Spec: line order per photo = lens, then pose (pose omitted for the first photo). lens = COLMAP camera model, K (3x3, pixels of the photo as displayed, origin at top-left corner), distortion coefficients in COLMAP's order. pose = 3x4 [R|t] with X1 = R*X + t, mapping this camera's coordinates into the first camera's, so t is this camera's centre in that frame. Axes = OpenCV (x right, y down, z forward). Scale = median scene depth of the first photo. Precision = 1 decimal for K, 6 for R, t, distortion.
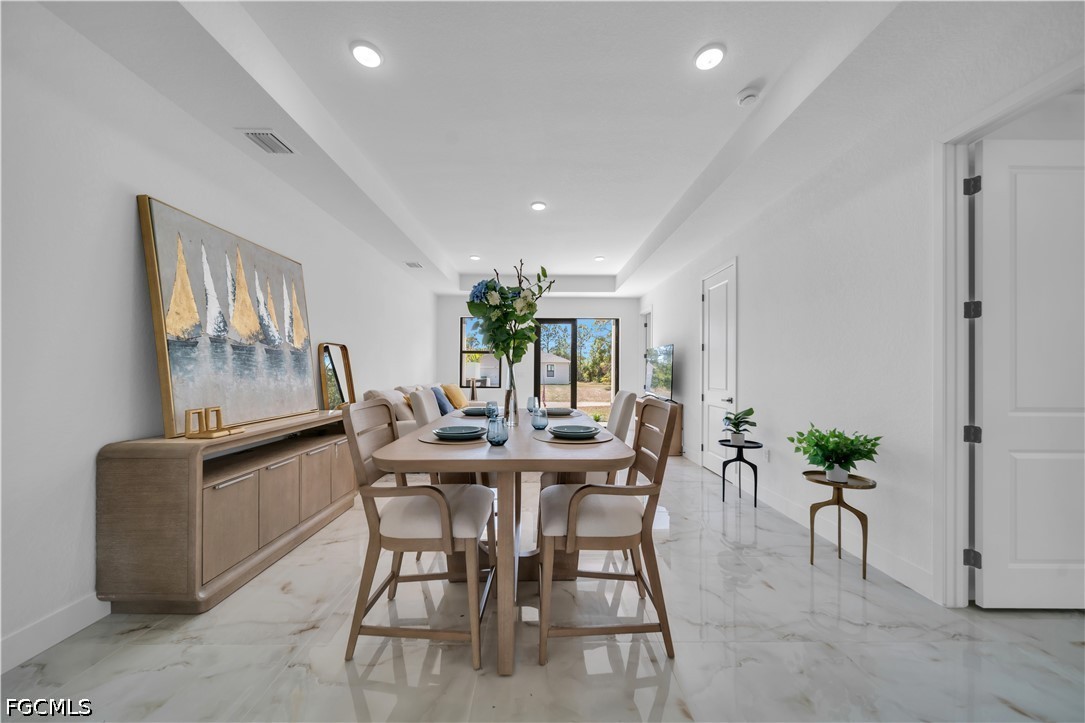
lens RADIAL K [[374.4, 0, 543.3], [0, 374.4, 368.7], [0, 0, 1]] dist [0.000476, -0.000145]
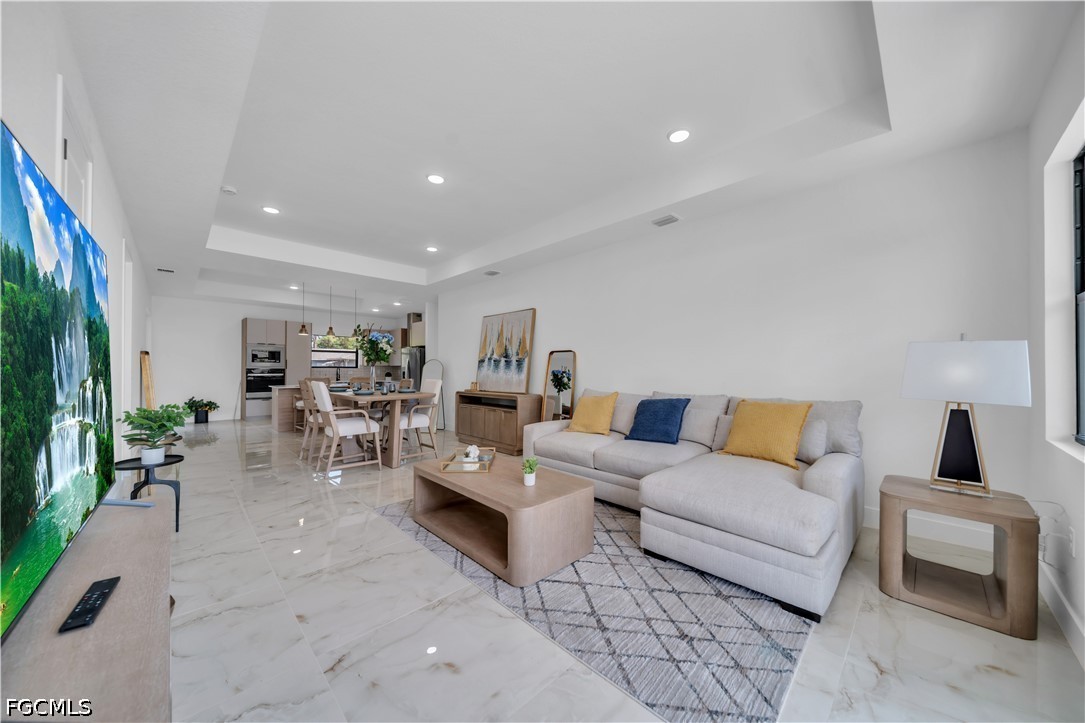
lens RADIAL K [[374.4, 0, 543.3], [0, 374.4, 368.7], [0, 0, 1]] dist [0.000476, -0.000145]
pose [[-0.721220, 0.017711, -0.692480, 0.486328], [0.010966, 0.999840, 0.014151, -0.023867], [0.692619, 0.002612, -0.721299, 2.106612]]
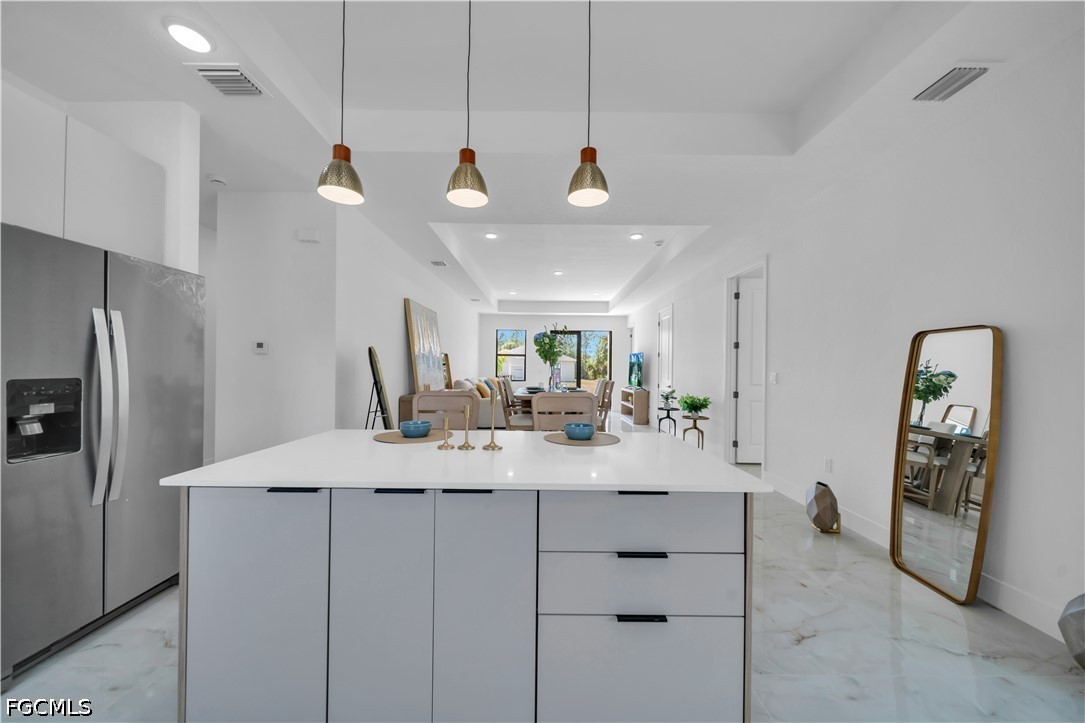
lens RADIAL K [[374.4, 0, 543.3], [0, 374.4, 368.7], [0, 0, 1]] dist [0.000476, -0.000145]
pose [[0.999885, 0.004340, -0.014539, -0.065111], [-0.004260, 0.999975, 0.005559, -0.005140], [0.014563, -0.005496, 0.999879, -0.853353]]
